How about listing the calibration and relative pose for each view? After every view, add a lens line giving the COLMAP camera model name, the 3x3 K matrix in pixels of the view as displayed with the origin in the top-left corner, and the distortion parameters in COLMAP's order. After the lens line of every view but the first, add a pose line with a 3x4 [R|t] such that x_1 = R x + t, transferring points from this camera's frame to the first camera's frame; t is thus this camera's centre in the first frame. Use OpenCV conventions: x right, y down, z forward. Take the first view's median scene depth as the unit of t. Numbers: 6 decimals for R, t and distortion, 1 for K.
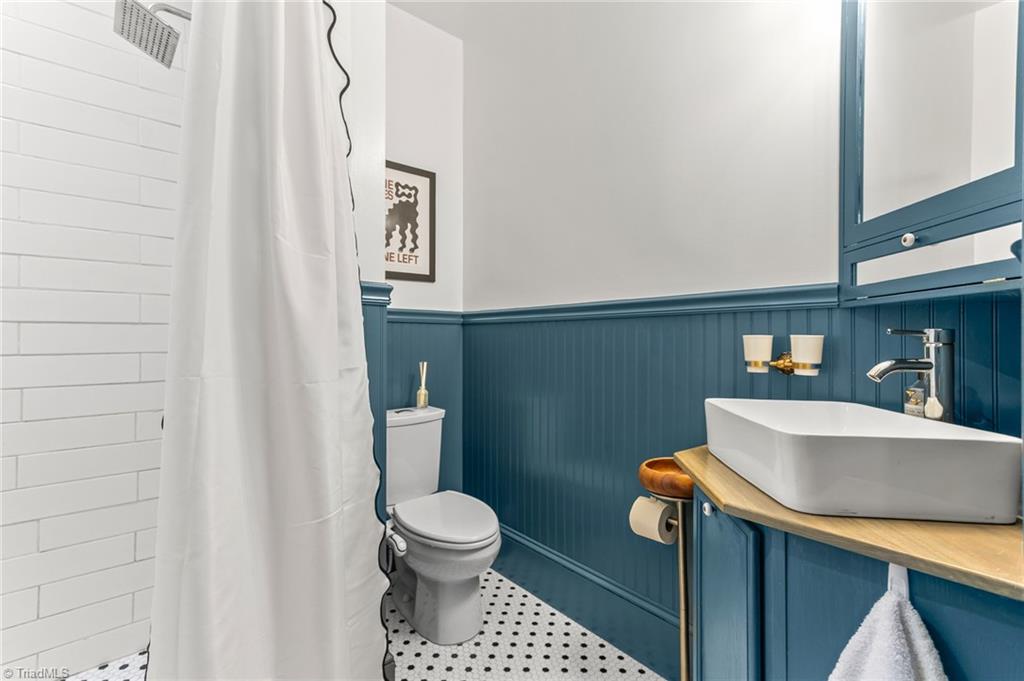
lens RADIAL K [[492.4, 0, 512.0], [0, 492.4, 340.5], [0, 0, 1]] dist [0.170261, 0.000231]
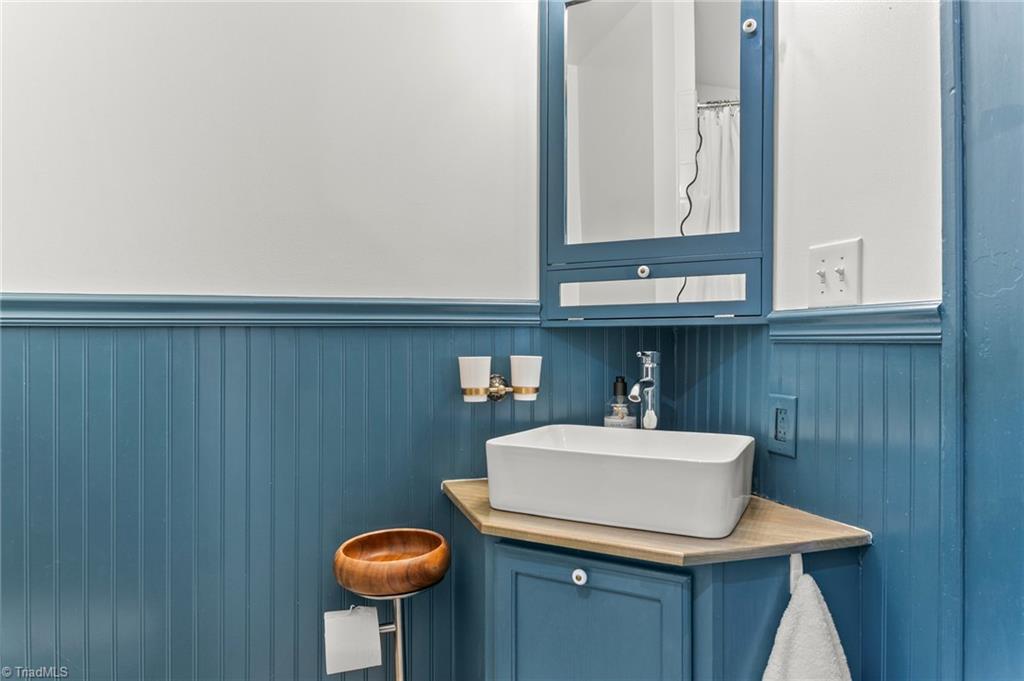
lens RADIAL K [[613.7, 0, 511.9], [0, 613.7, 356.6], [0, 0, 1]] dist [0.000820, 0.000366]
pose [[0.414765, 0.001681, 0.909927, -0.424392], [0.011012, 0.999916, -0.006867, -0.002895], [-0.909862, 0.012868, 0.414712, 0.582386]]
